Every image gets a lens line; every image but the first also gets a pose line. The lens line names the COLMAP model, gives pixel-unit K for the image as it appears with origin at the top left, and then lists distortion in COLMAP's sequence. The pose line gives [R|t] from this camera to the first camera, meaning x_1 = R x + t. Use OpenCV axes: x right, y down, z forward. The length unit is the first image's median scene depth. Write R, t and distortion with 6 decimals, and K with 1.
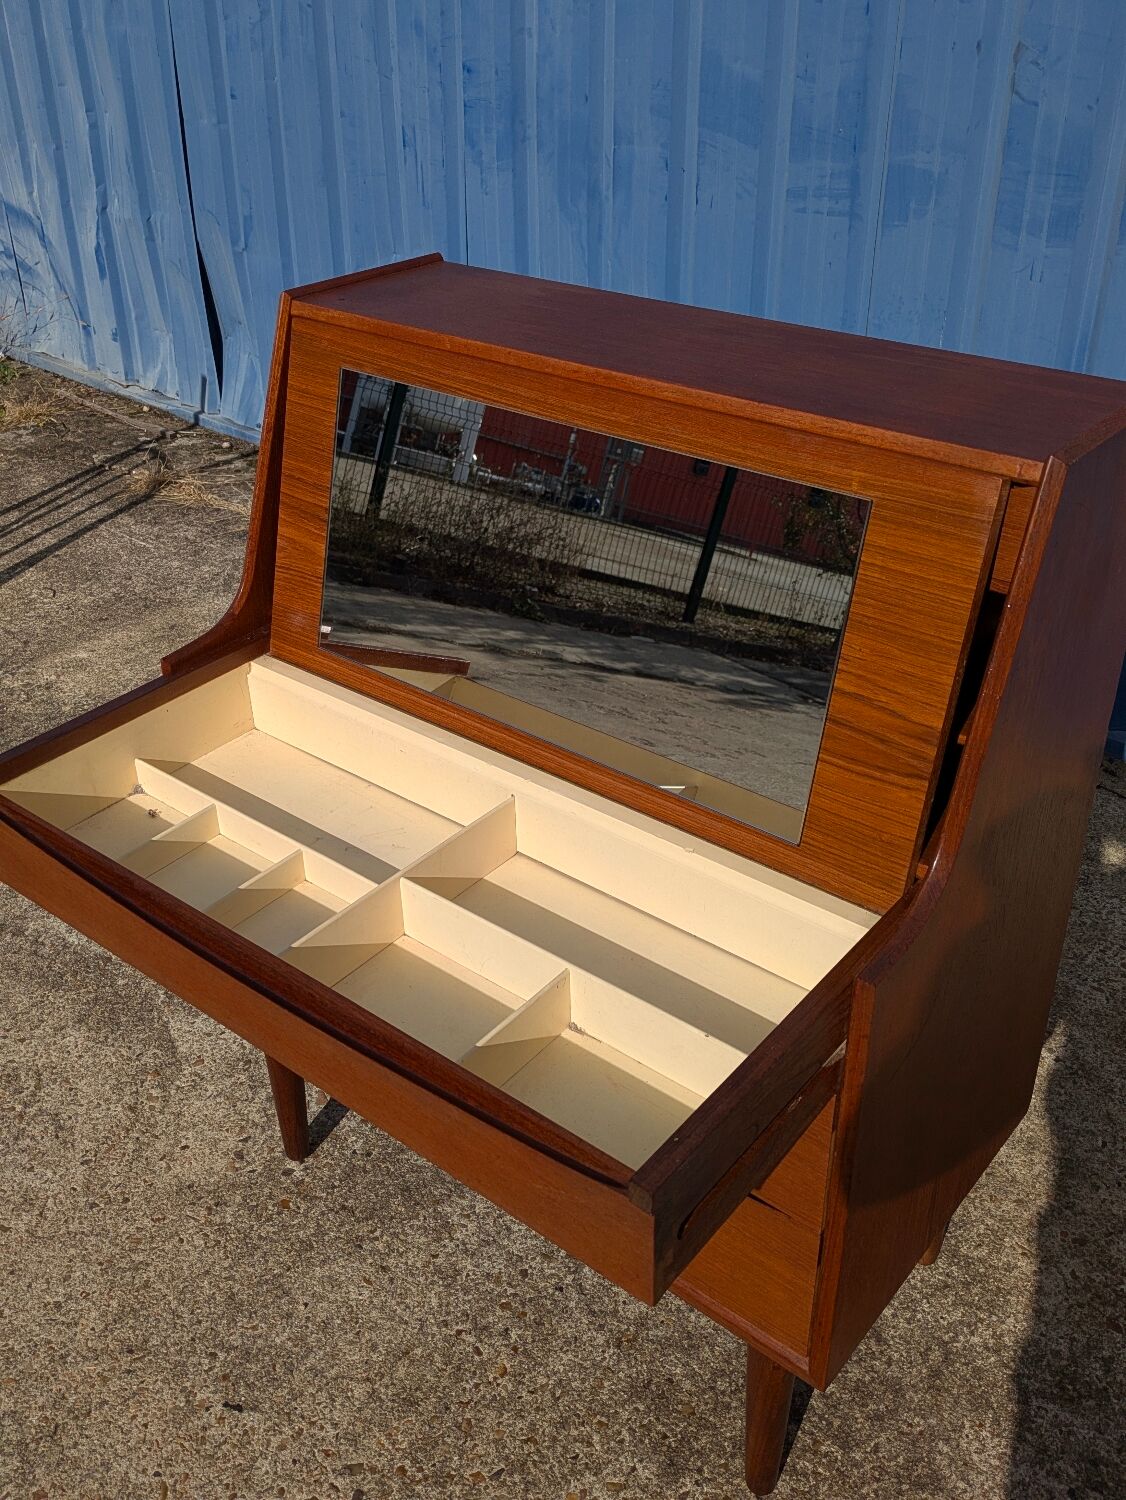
lens RADIAL K [[1433.8, 0, 538.1], [0, 1433.8, 708.2], [0, 0, 1]] dist [0.056213, -0.068513]
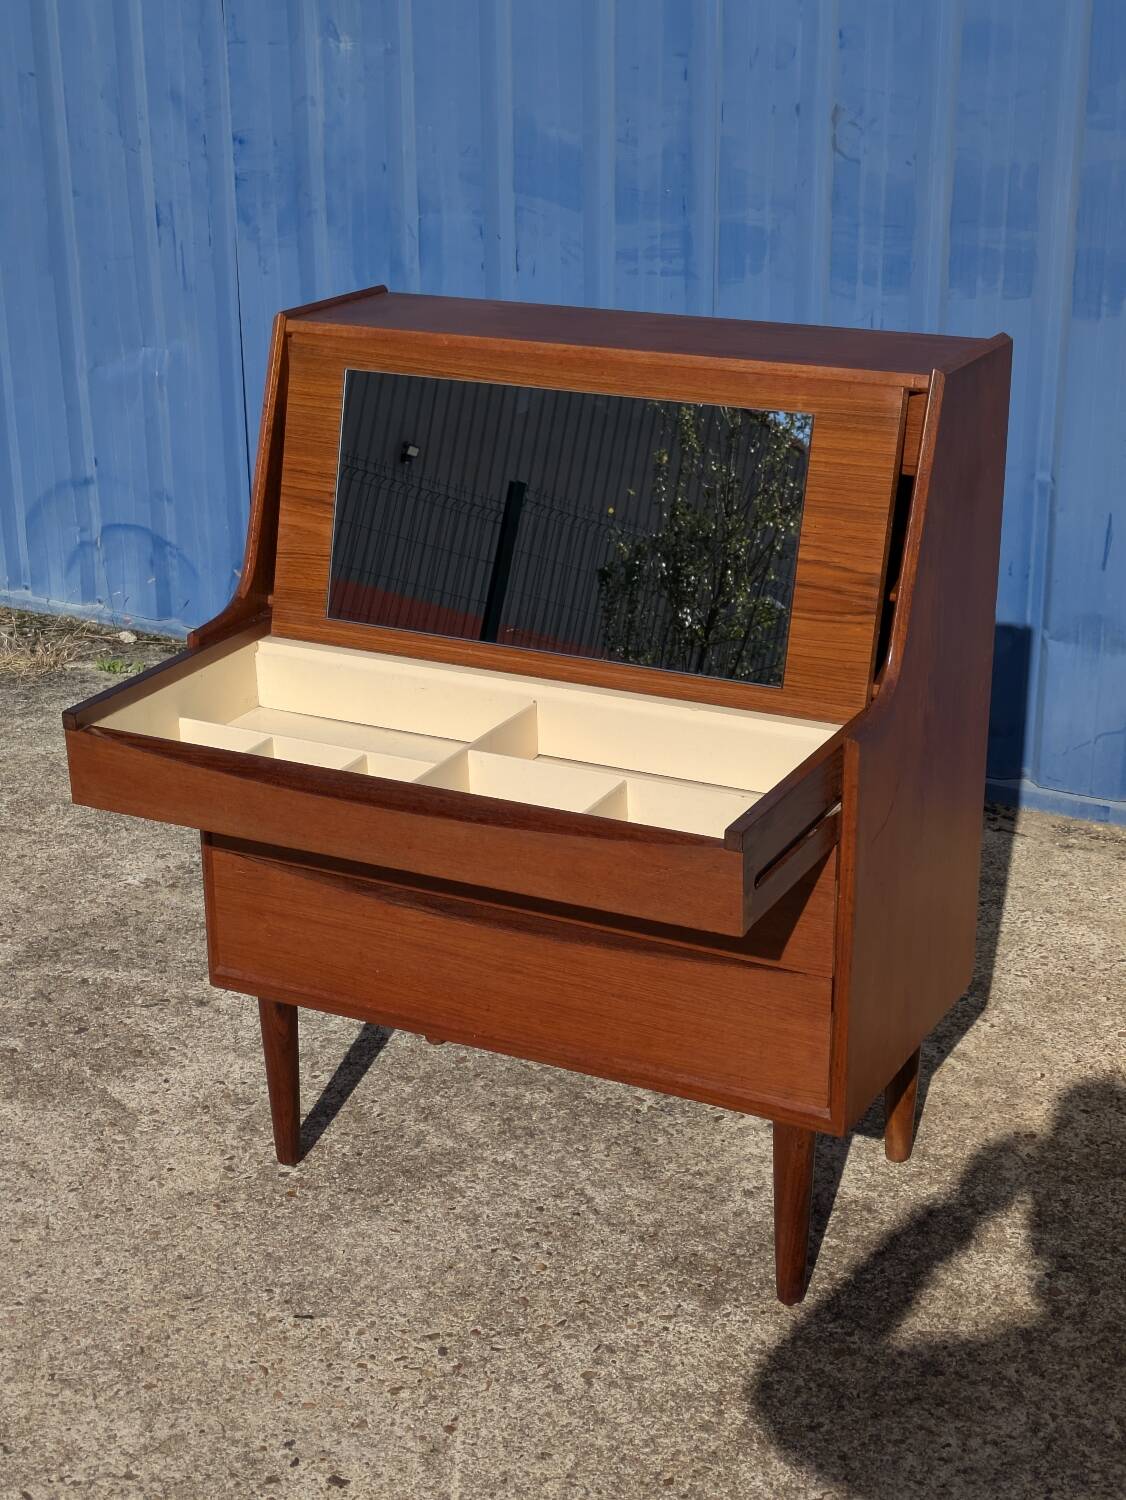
lens RADIAL K [[2284.4, 0, 555.9], [0, 2284.4, 768.7], [0, 0, 1]] dist [0.048012, -0.029474]
pose [[0.978831, -0.068261, 0.192950, -0.272680], [0.097012, 0.984851, -0.143724, 0.287652], [-0.180216, 0.159400, 0.970625, -0.615949]]
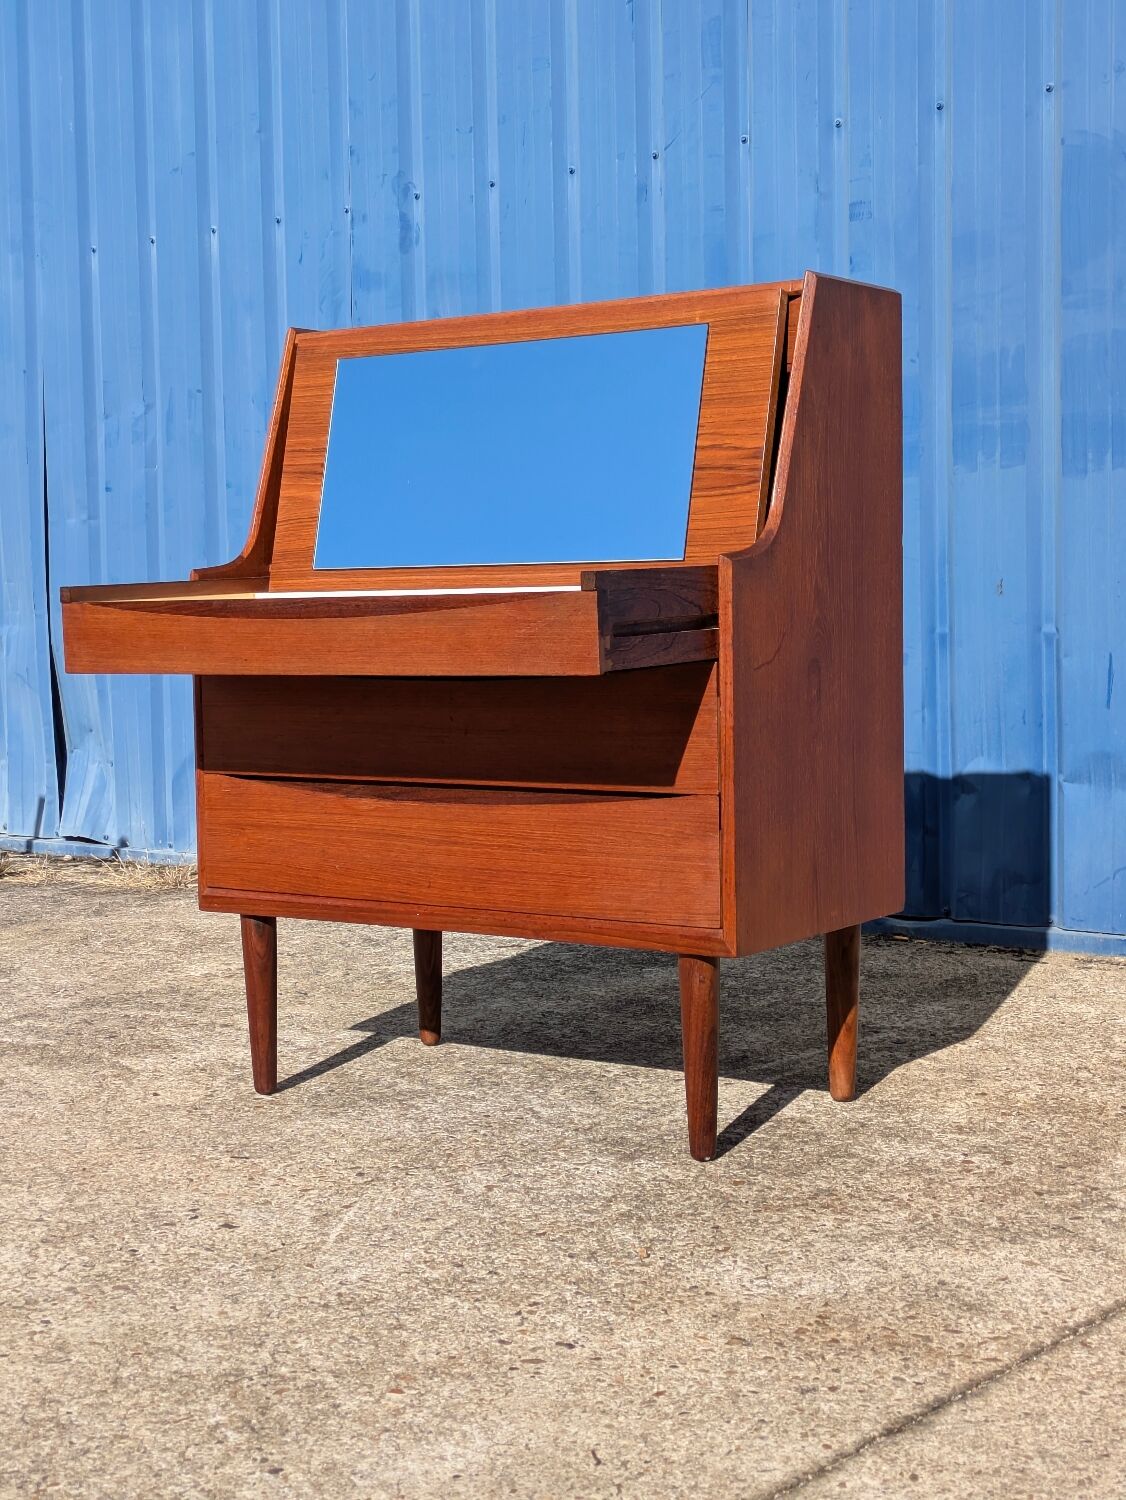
lens RADIAL K [[2199.5, 0, 512.3], [0, 2199.5, 744.2], [0, 0, 1]] dist [0.037552, -0.004735]
pose [[0.997309, -0.013274, 0.072100, -0.098820], [0.042825, 0.903714, -0.425990, 0.776731], [-0.059504, 0.427932, 0.901850, -0.585715]]
